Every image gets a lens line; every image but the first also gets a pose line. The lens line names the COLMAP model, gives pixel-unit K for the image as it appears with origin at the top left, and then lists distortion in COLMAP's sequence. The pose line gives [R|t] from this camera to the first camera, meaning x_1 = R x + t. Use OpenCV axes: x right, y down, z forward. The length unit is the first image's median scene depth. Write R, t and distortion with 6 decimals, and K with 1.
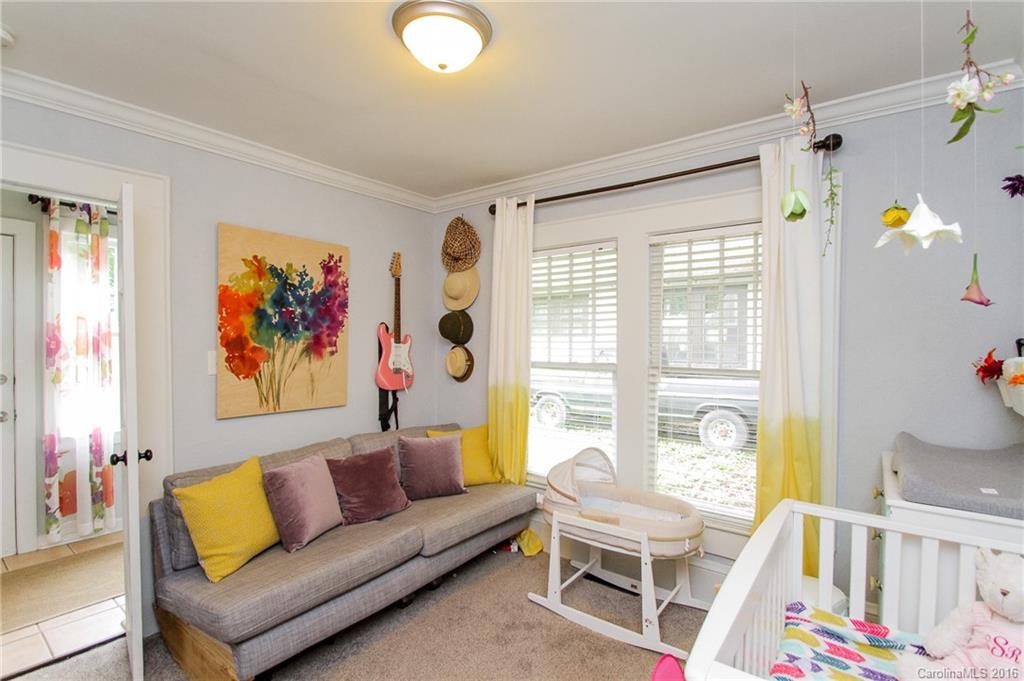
lens RADIAL K [[474.3, 0, 508.8], [0, 474.3, 350.2], [0, 0, 1]] dist [-0.000330, -0.000199]
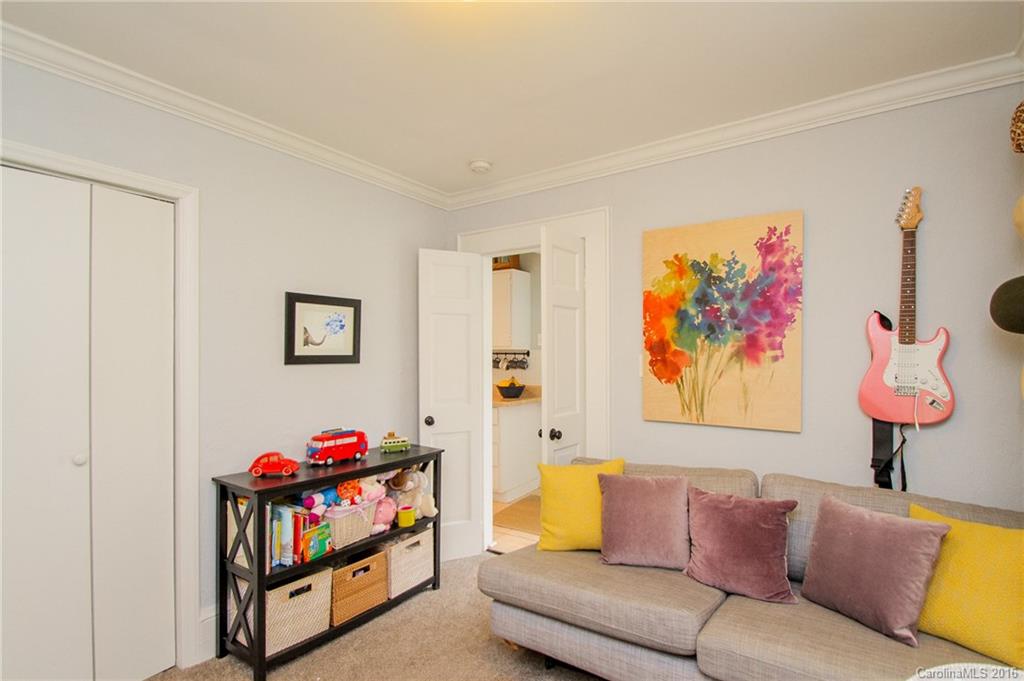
lens RADIAL K [[474.3, 0, 508.8], [0, 474.3, 350.2], [0, 0, 1]] dist [-0.000330, -0.000199]
pose [[0.068657, -0.008640, -0.997603, 0.367100], [-0.011322, 0.999891, -0.009439, 0.005125], [0.997576, 0.011943, 0.068551, 0.559741]]
